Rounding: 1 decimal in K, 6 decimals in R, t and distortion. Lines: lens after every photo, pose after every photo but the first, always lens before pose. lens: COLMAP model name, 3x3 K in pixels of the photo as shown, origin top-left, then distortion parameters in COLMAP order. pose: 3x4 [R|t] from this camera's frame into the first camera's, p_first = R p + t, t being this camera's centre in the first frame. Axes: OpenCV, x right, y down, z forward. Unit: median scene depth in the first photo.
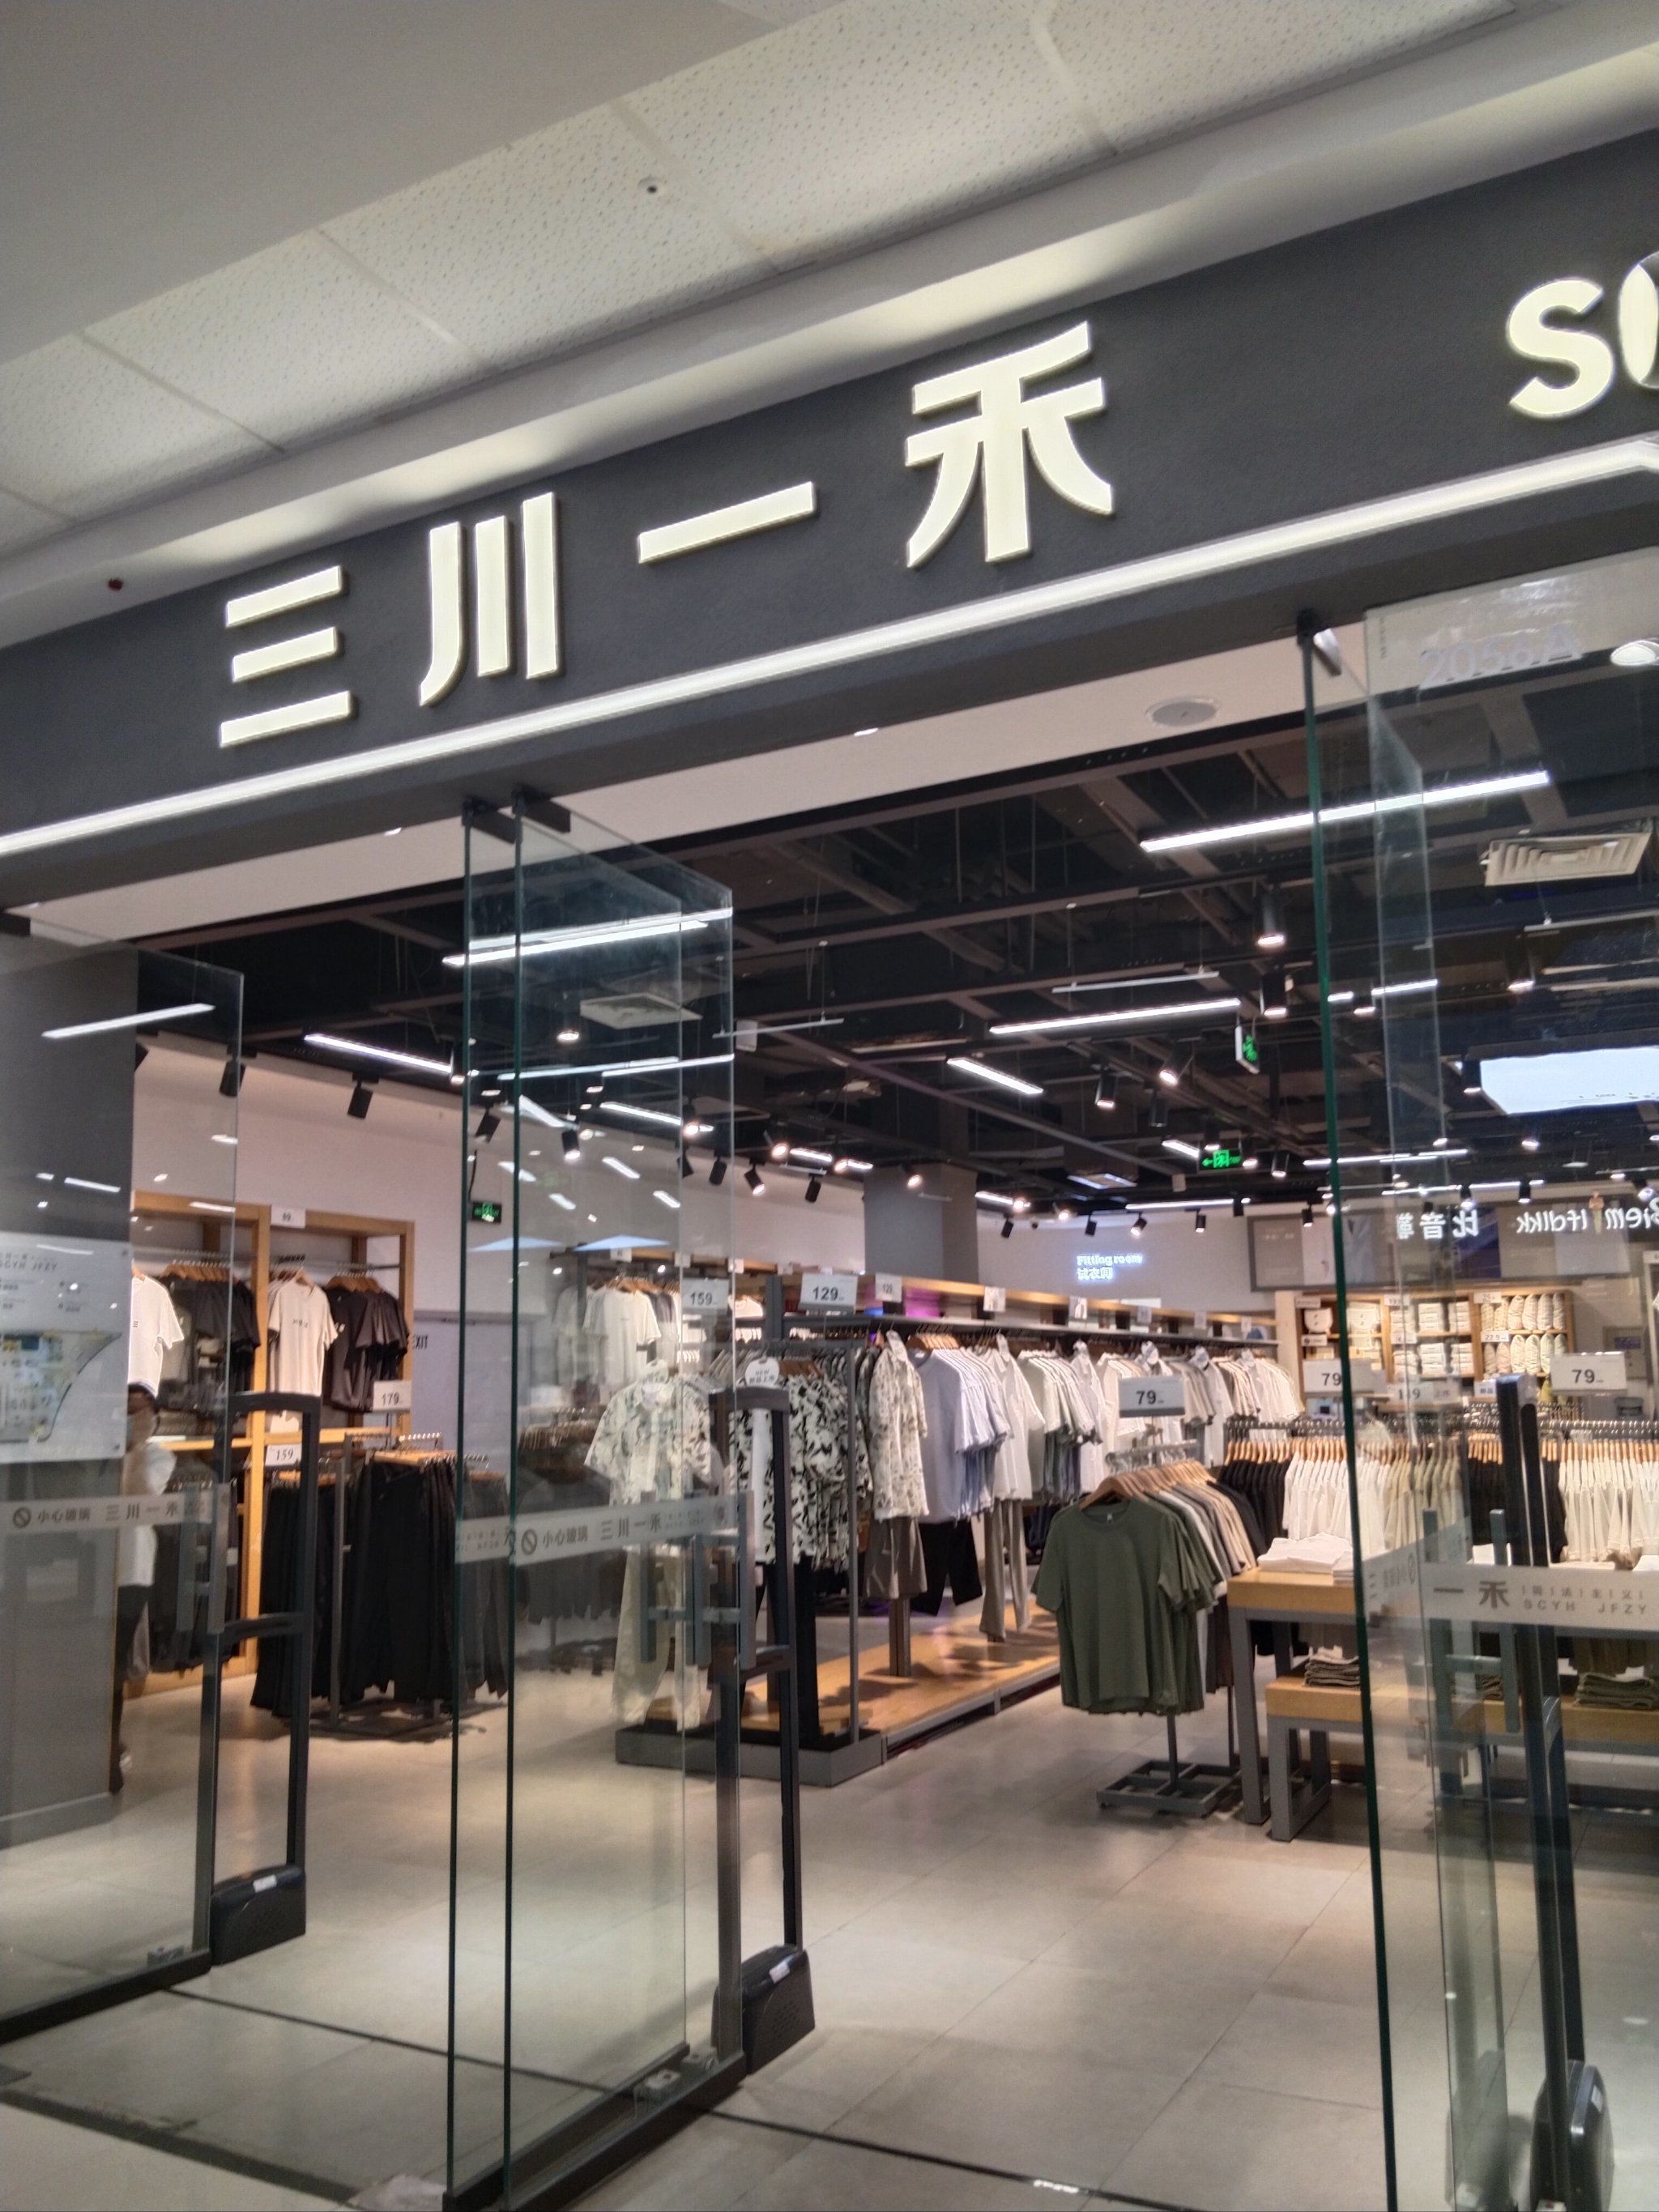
lens RADIAL K [[1708.4, 0, 829.3], [0, 1708.4, 1115.3], [0, 0, 1]] dist [0.042680, -0.019371]
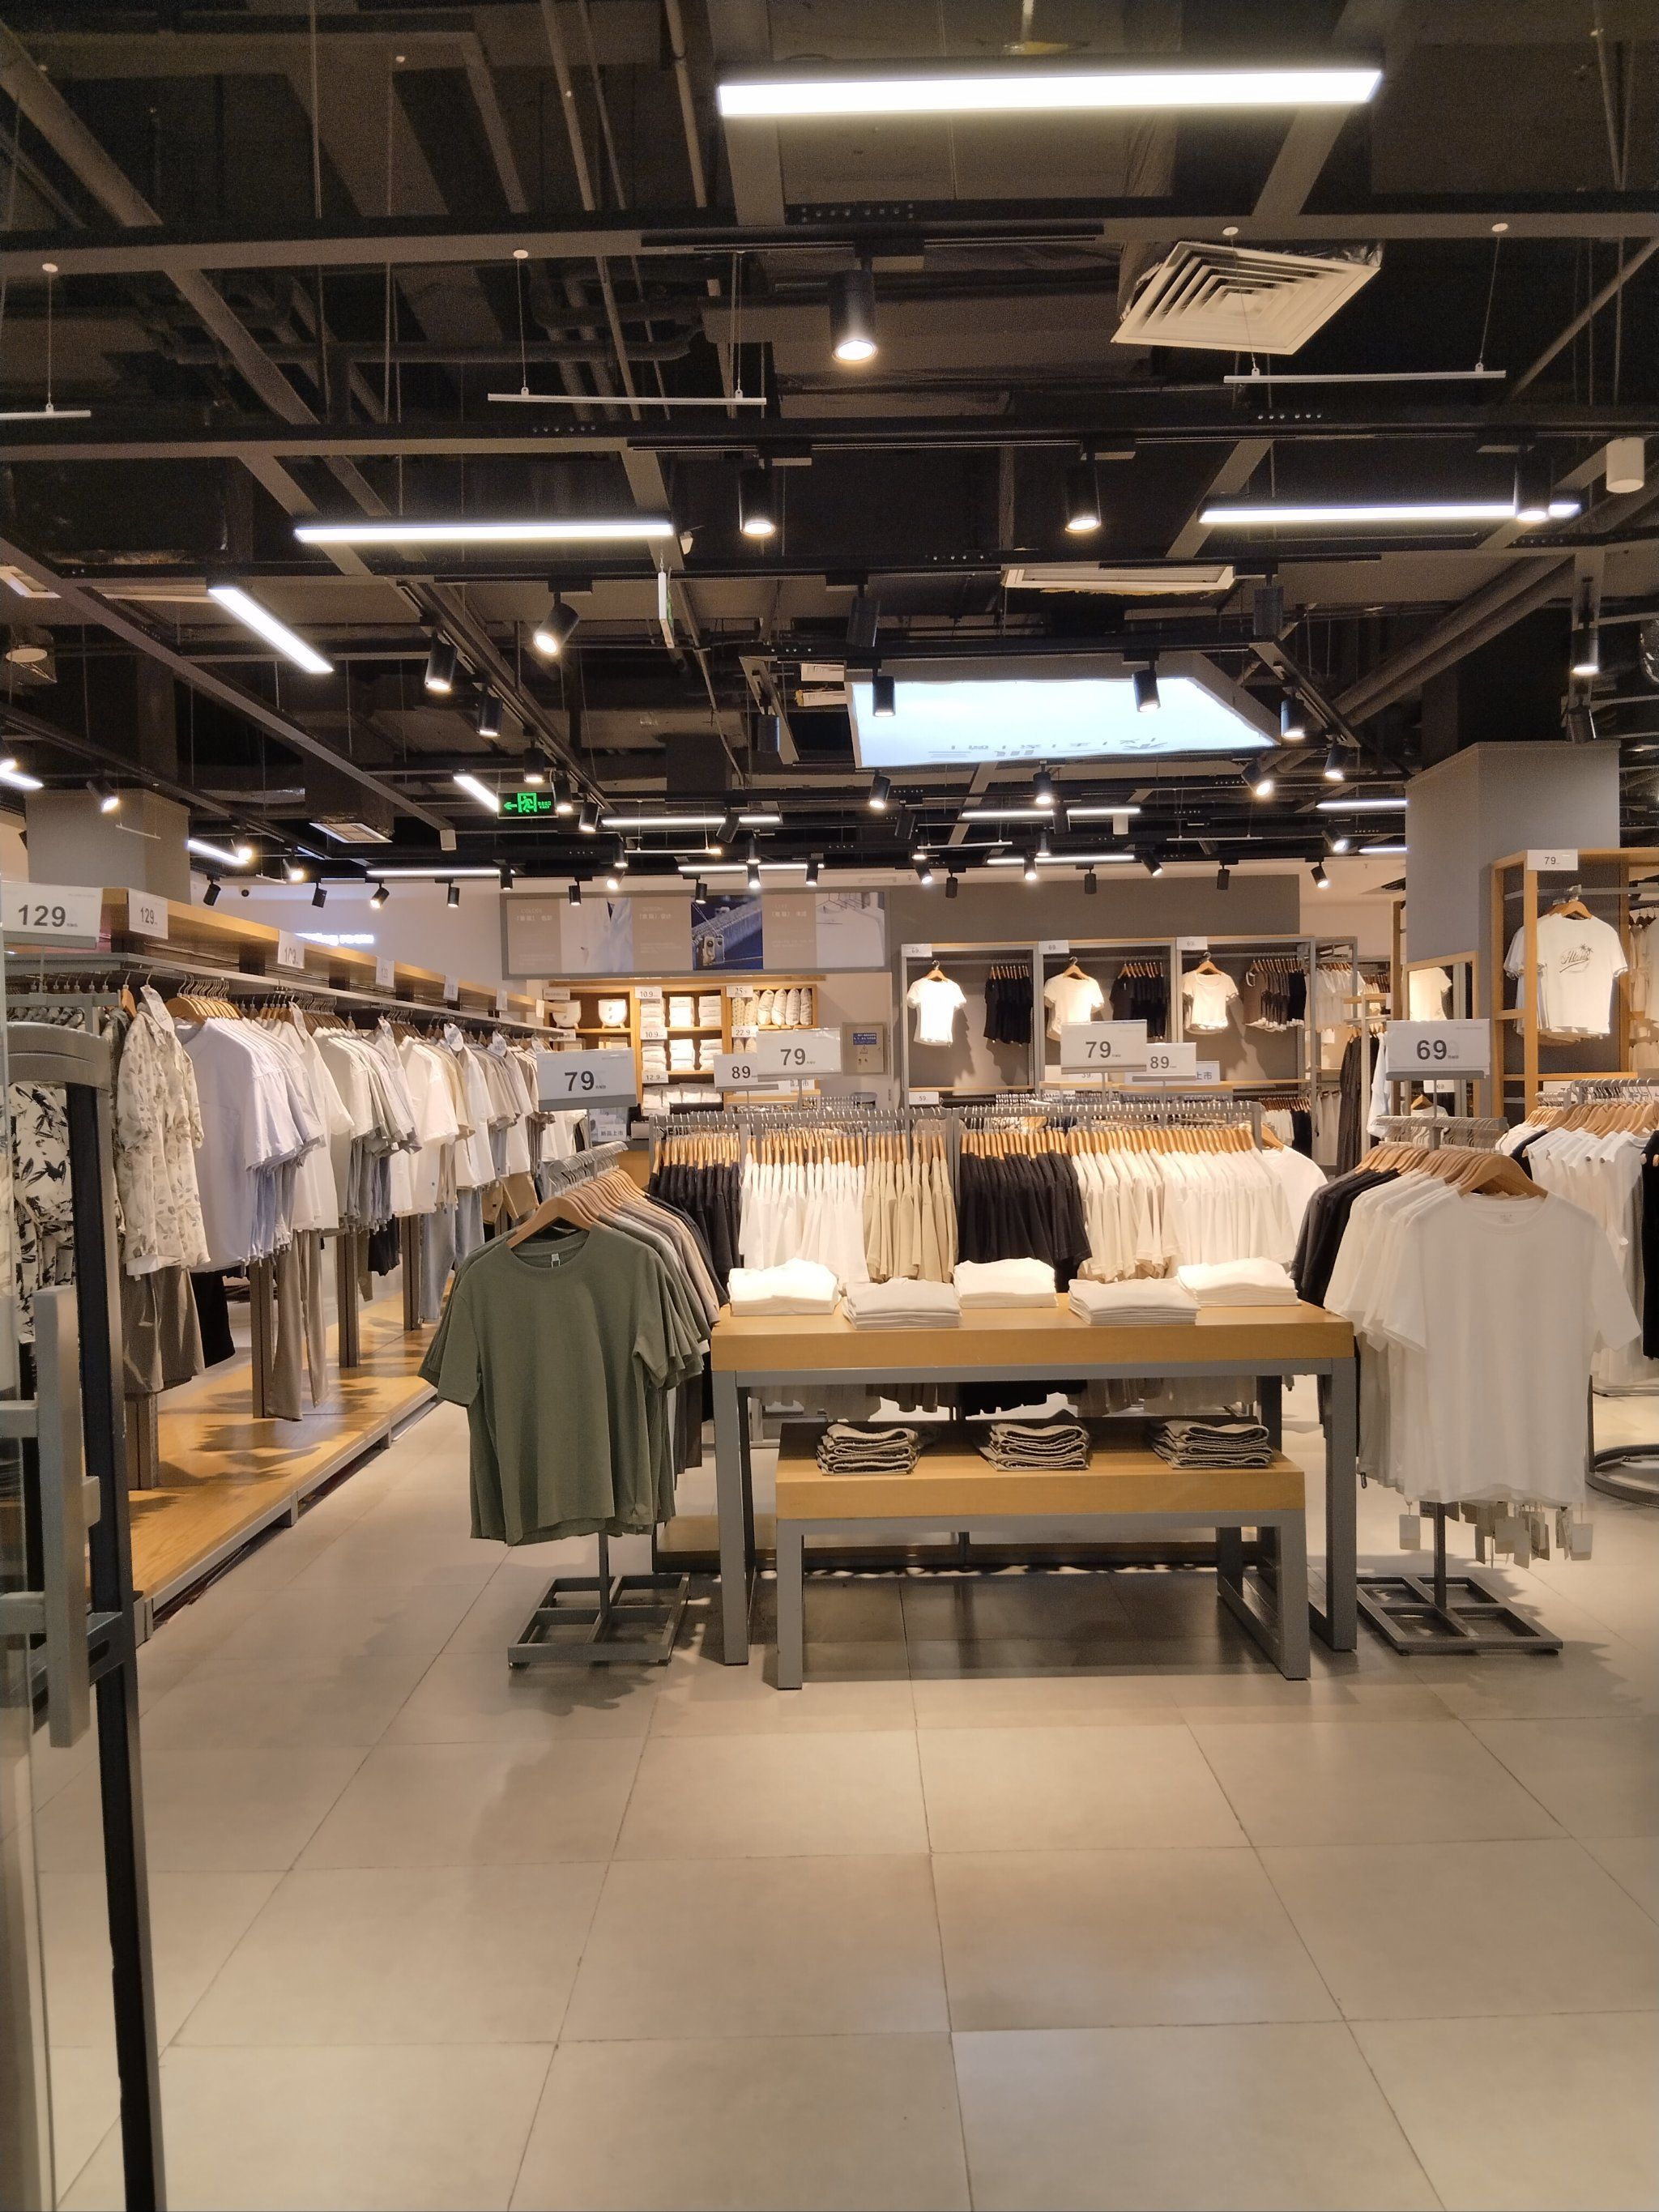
lens RADIAL K [[1708.4, 0, 826.7], [0, 1708.4, 1117.1], [0, 0, 1]] dist [0.042680, -0.019371]
pose [[0.884873, -0.015456, 0.465575, -0.035228], [-0.063419, 0.986147, 0.153271, 0.055008], [-0.461495, -0.165152, 0.871635, 0.288997]]
